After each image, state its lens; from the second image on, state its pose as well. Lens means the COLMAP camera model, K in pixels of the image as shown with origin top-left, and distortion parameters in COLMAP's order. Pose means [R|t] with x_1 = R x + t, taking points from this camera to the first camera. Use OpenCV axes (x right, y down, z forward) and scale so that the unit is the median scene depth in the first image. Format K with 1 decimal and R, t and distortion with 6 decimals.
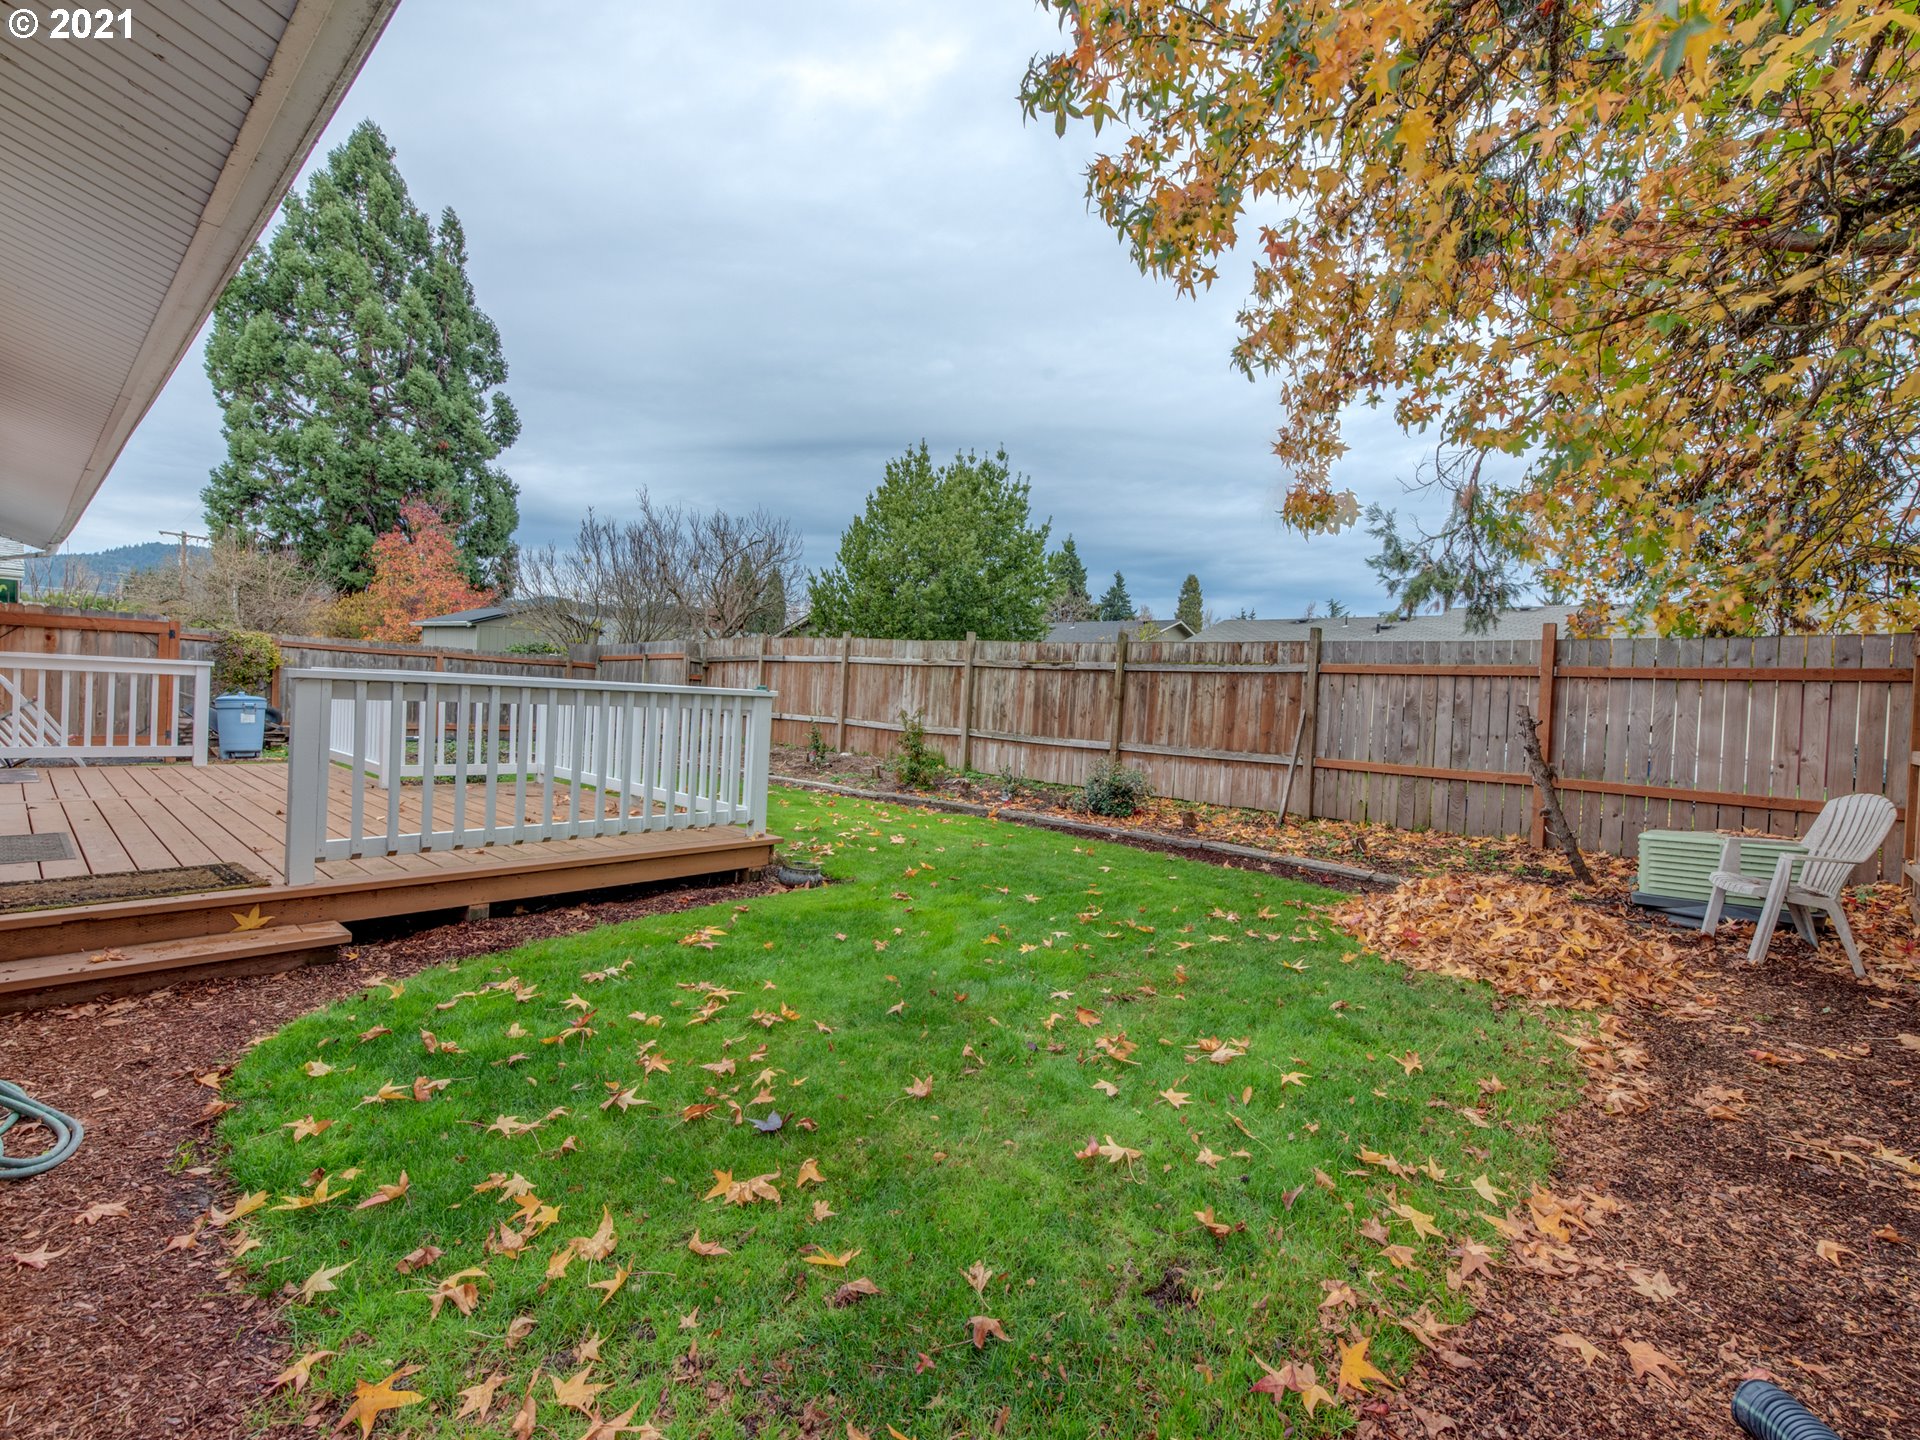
lens RADIAL K [[825.5, 0, 975.6], [0, 825.5, 701.7], [0, 0, 1]] dist [0.002651, -0.000326]
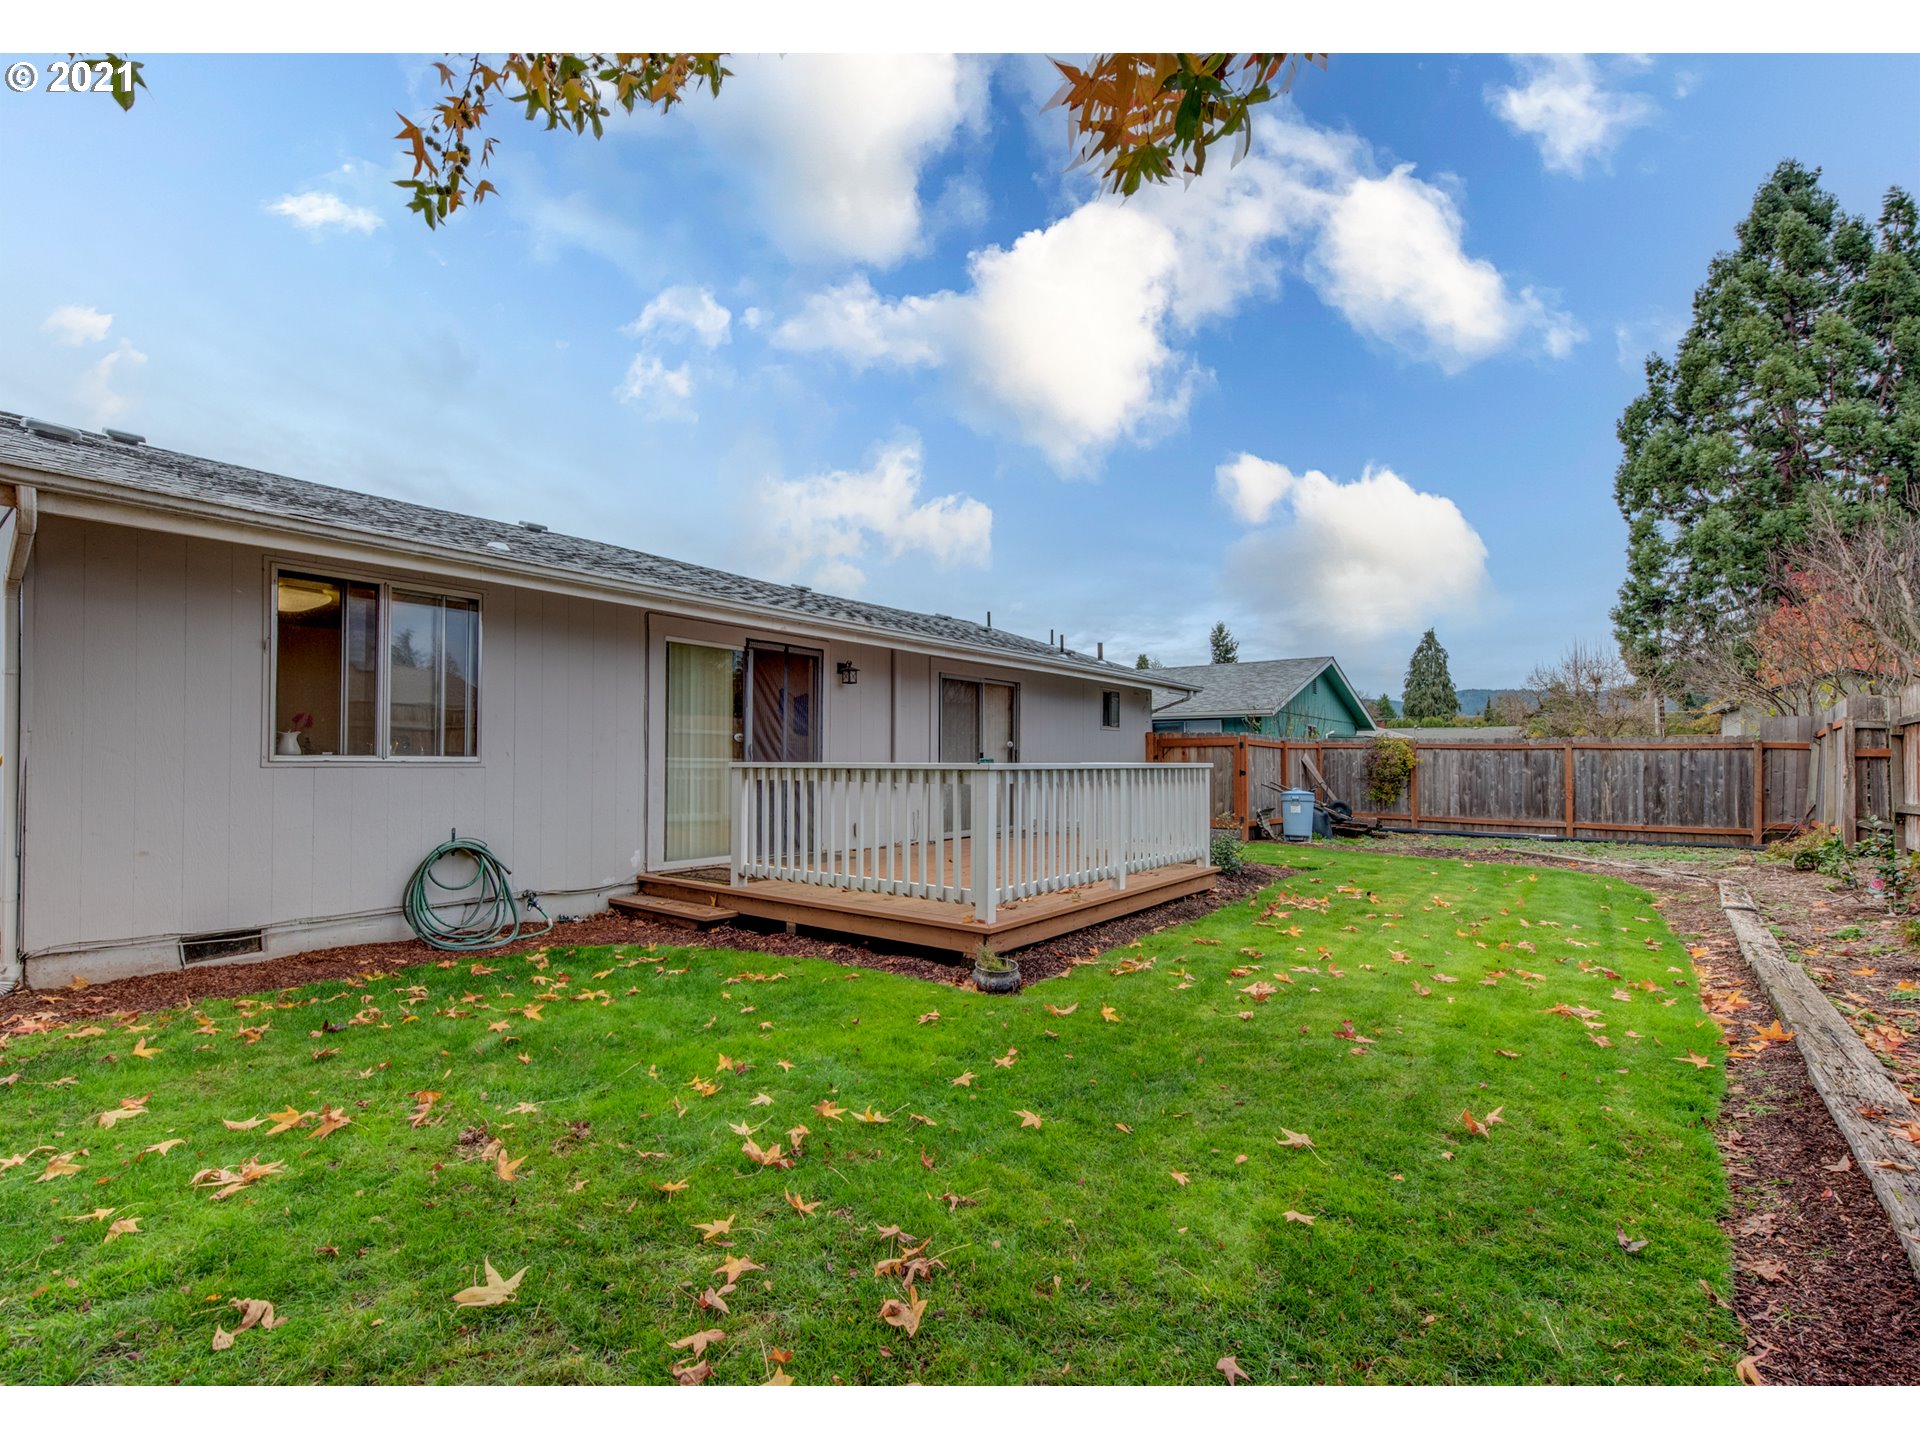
lens RADIAL K [[815.9, 0, 975.2], [0, 815.9, 759.0], [0, 0, 1]] dist [0.001450, -0.000496]
pose [[0.109481, -0.053773, -0.992533, 0.322641], [-0.002024, 0.998521, -0.054321, 0.015813], [0.993987, 0.007956, 0.109211, 0.449634]]
